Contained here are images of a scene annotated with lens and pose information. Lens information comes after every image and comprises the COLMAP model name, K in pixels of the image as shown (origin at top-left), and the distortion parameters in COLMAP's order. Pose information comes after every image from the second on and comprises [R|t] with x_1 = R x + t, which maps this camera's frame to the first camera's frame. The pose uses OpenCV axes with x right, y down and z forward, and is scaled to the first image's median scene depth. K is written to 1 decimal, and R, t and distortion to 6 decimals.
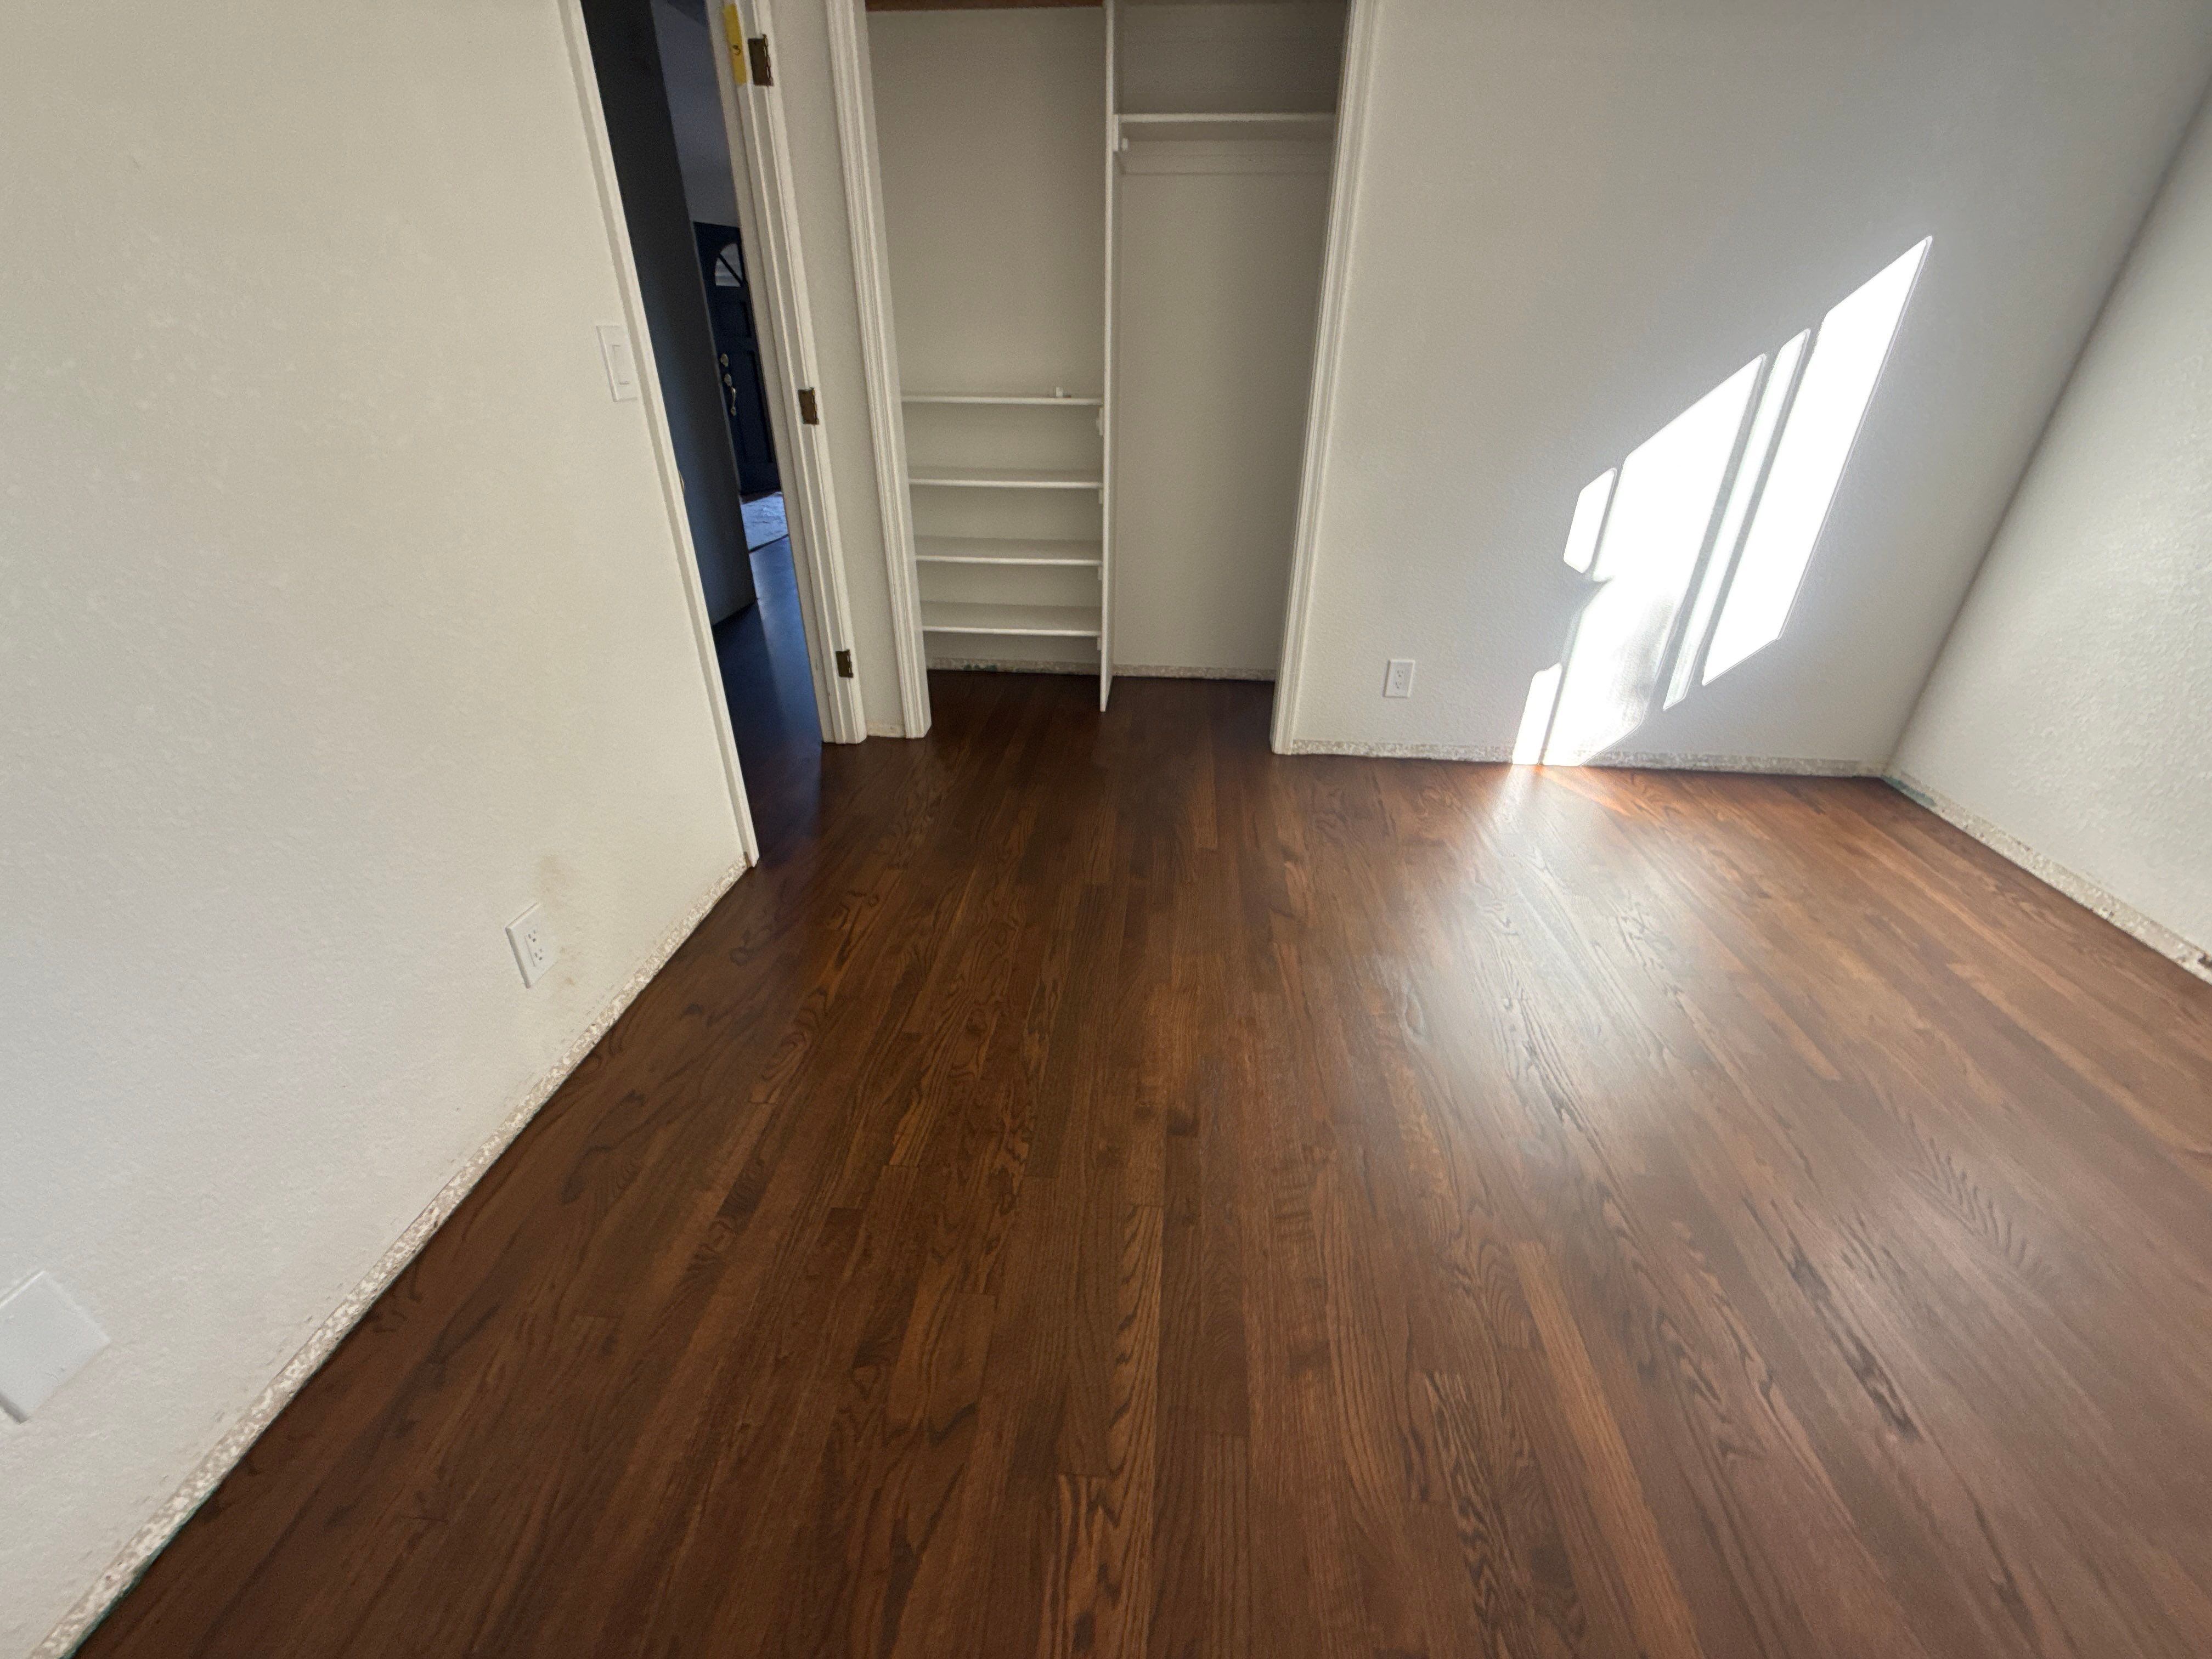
lens RADIAL K [[884.9, 0, 1107.6], [0, 884.9, 830.9], [0, 0, 1]] dist [0.000795, 0.000044]
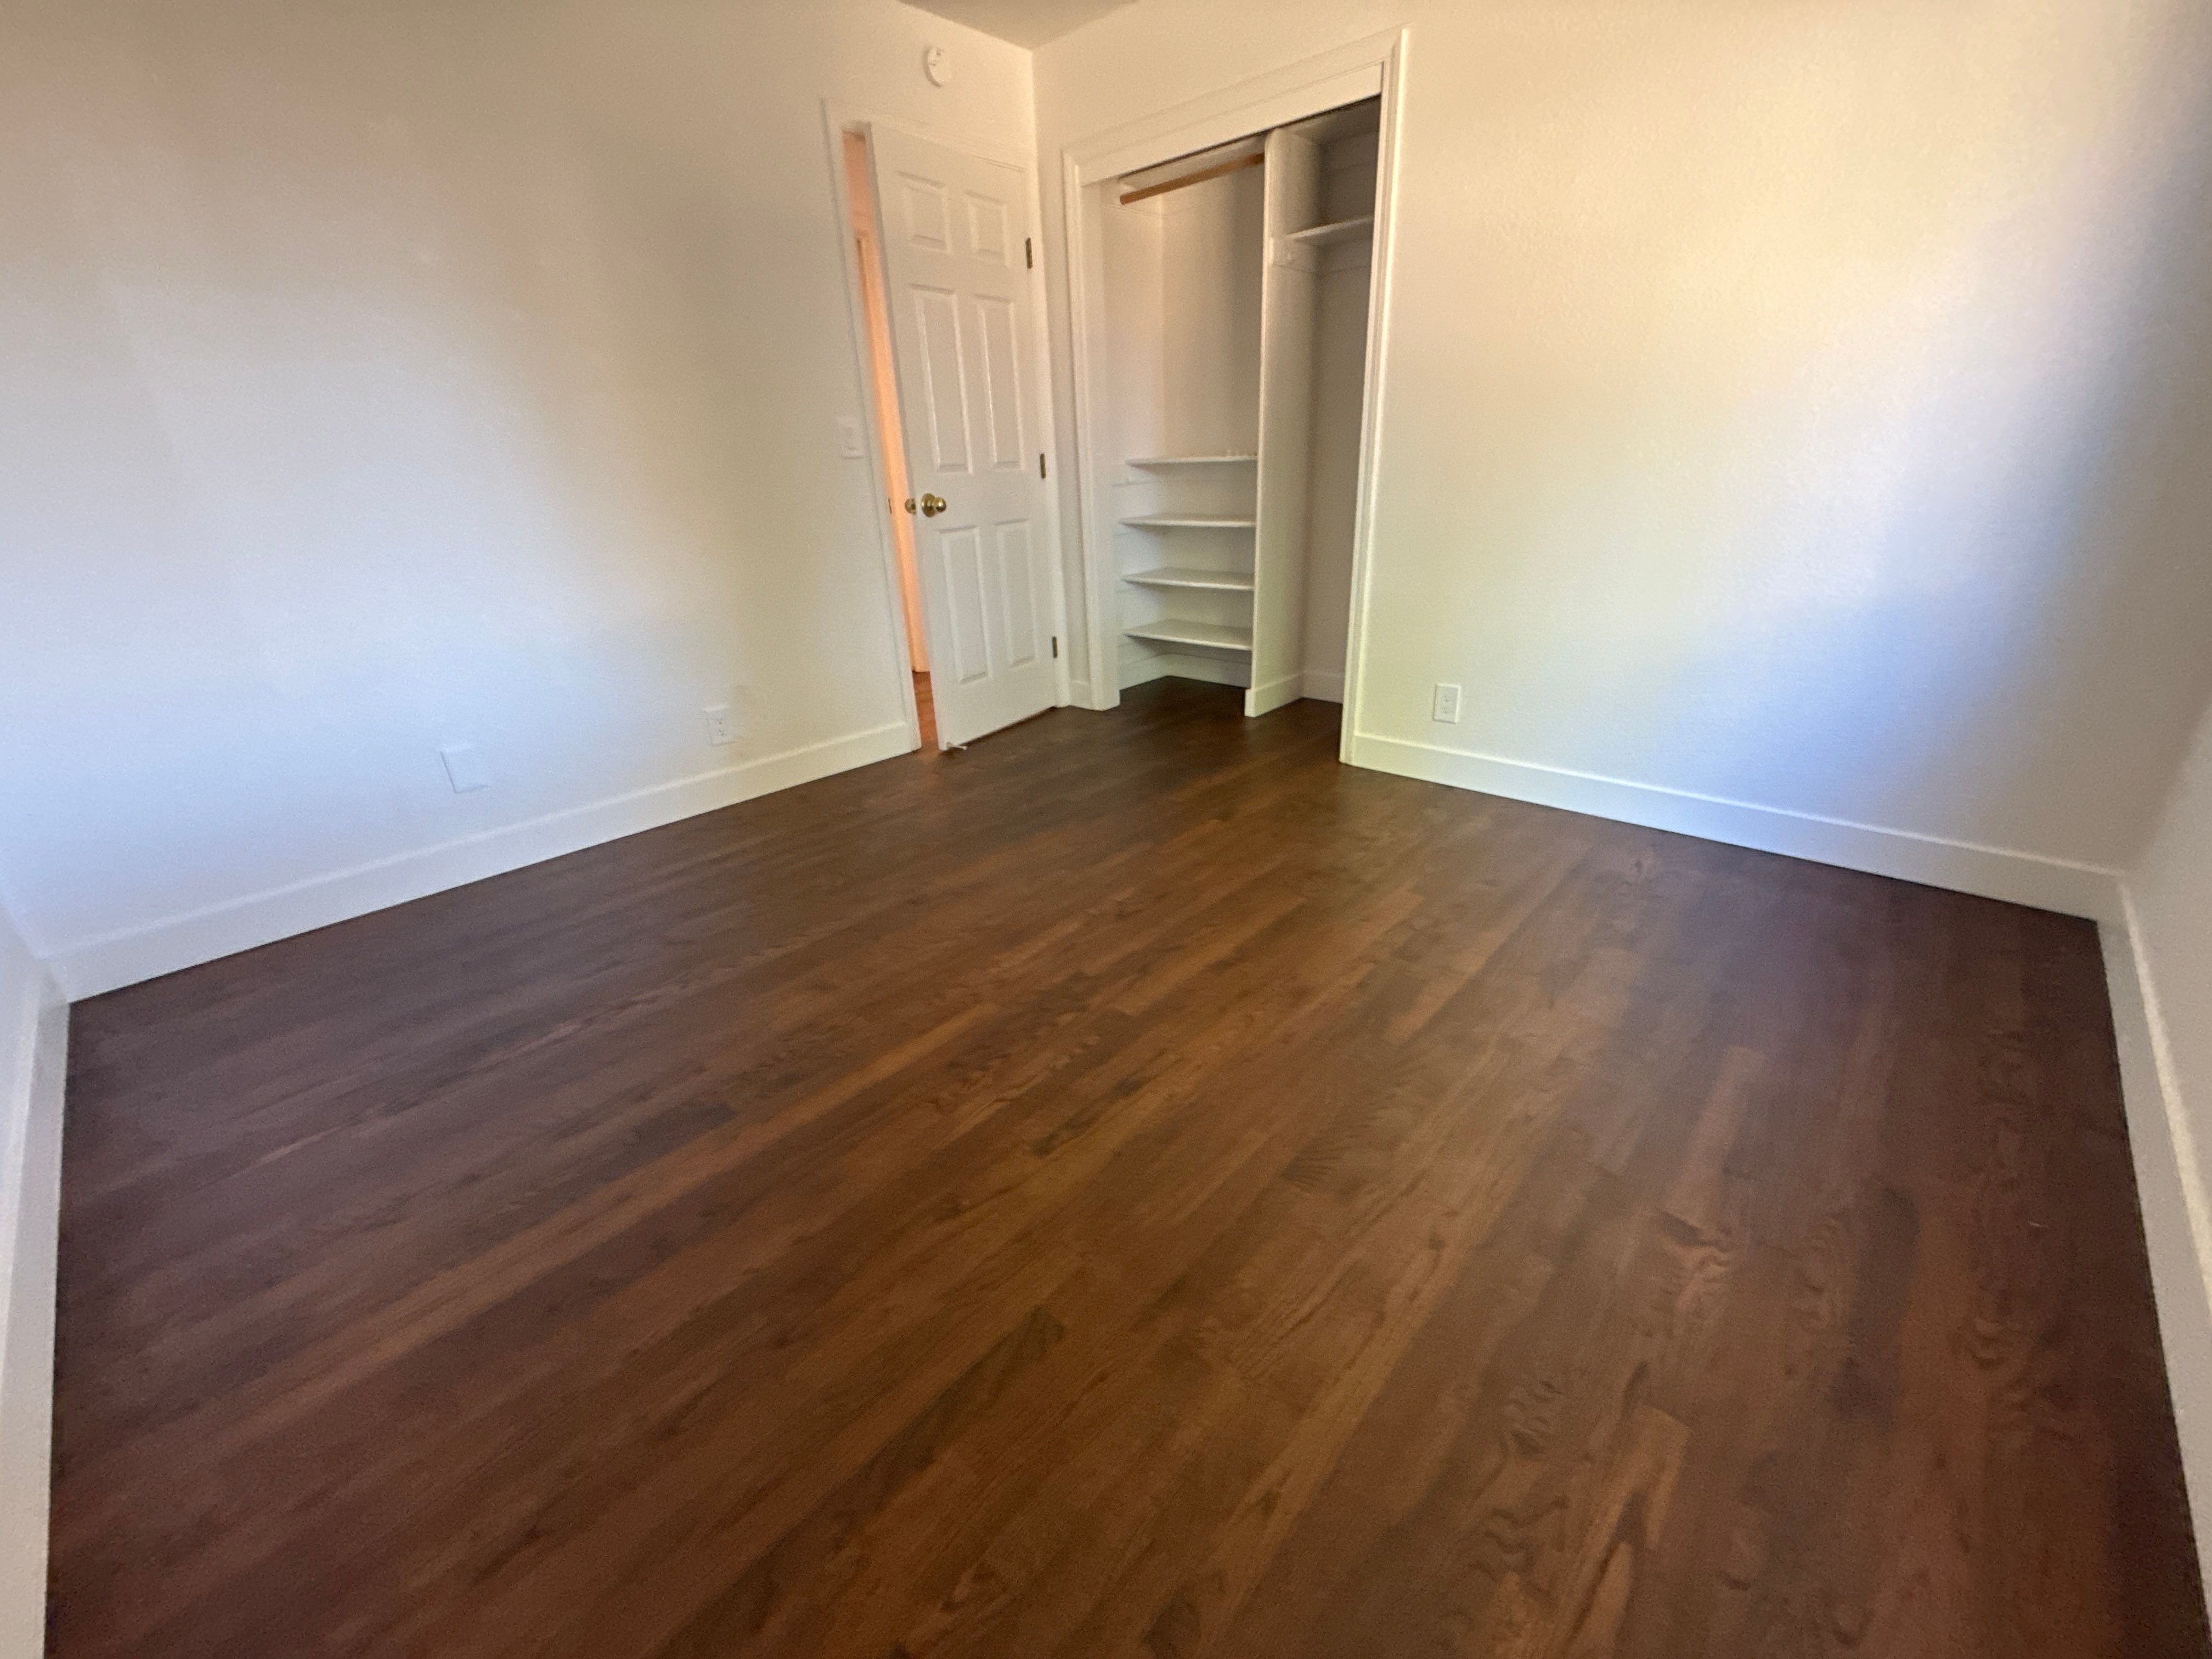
lens RADIAL K [[884.9, 0, 1107.6], [0, 884.9, 830.9], [0, 0, 1]] dist [0.000795, 0.000044]
pose [[0.779532, 0.201484, -0.593072, 0.665800], [-0.257246, 0.966296, -0.009844, 0.082336], [0.571100, 0.160239, 0.805089, -0.026671]]
